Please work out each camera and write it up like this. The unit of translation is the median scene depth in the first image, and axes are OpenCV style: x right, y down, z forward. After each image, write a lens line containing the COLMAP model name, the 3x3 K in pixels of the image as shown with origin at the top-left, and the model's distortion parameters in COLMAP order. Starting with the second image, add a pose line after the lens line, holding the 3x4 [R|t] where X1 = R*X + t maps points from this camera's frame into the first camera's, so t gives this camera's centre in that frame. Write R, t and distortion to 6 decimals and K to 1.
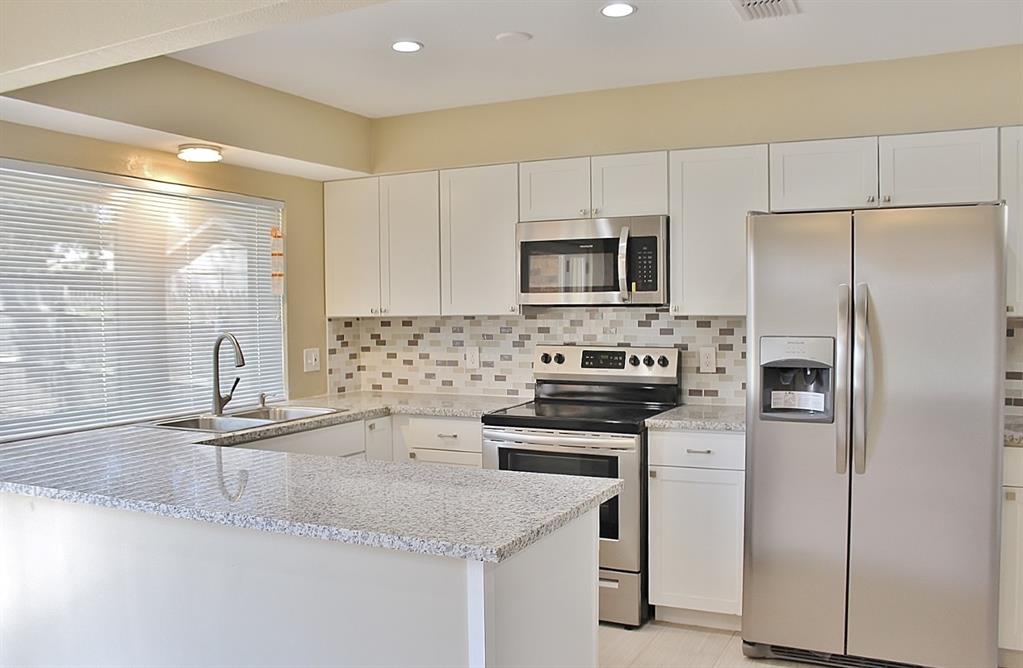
lens RADIAL K [[853.7, 0, 532.5], [0, 853.7, 351.2], [0, 0, 1]] dist [-0.099189, 0.005869]
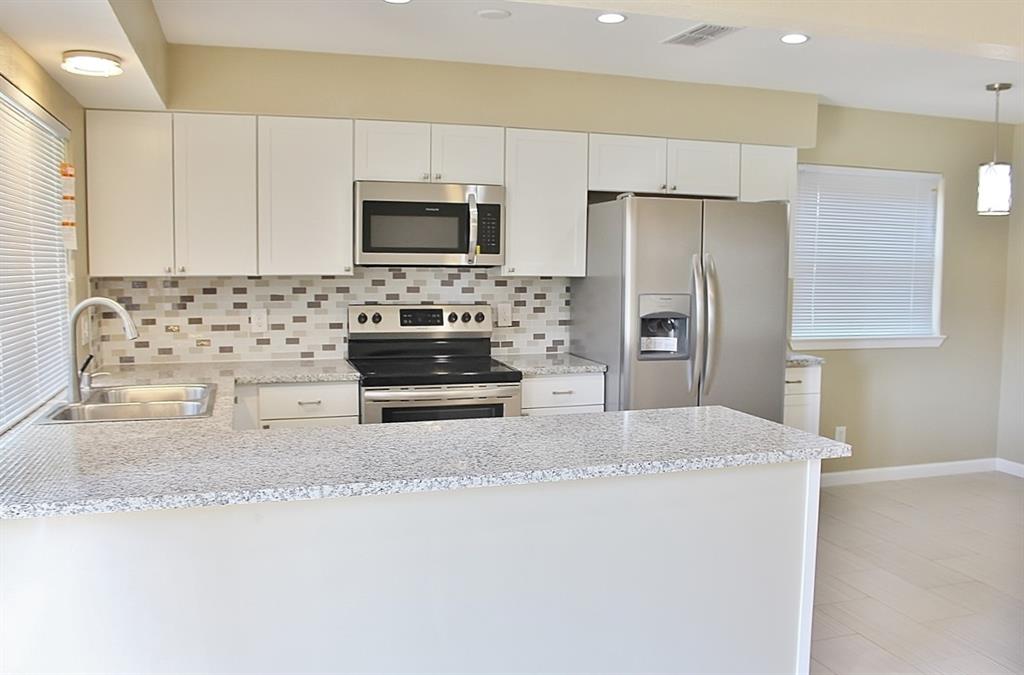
lens RADIAL K [[879.1, 0, 511.6], [0, 879.1, 360.6], [0, 0, 1]] dist [-0.114621, 0.004295]
pose [[0.730379, -0.061338, 0.680282, -0.552637], [0.020740, 0.997492, 0.067672, -0.007790], [-0.682727, -0.035317, 0.729820, 0.129962]]
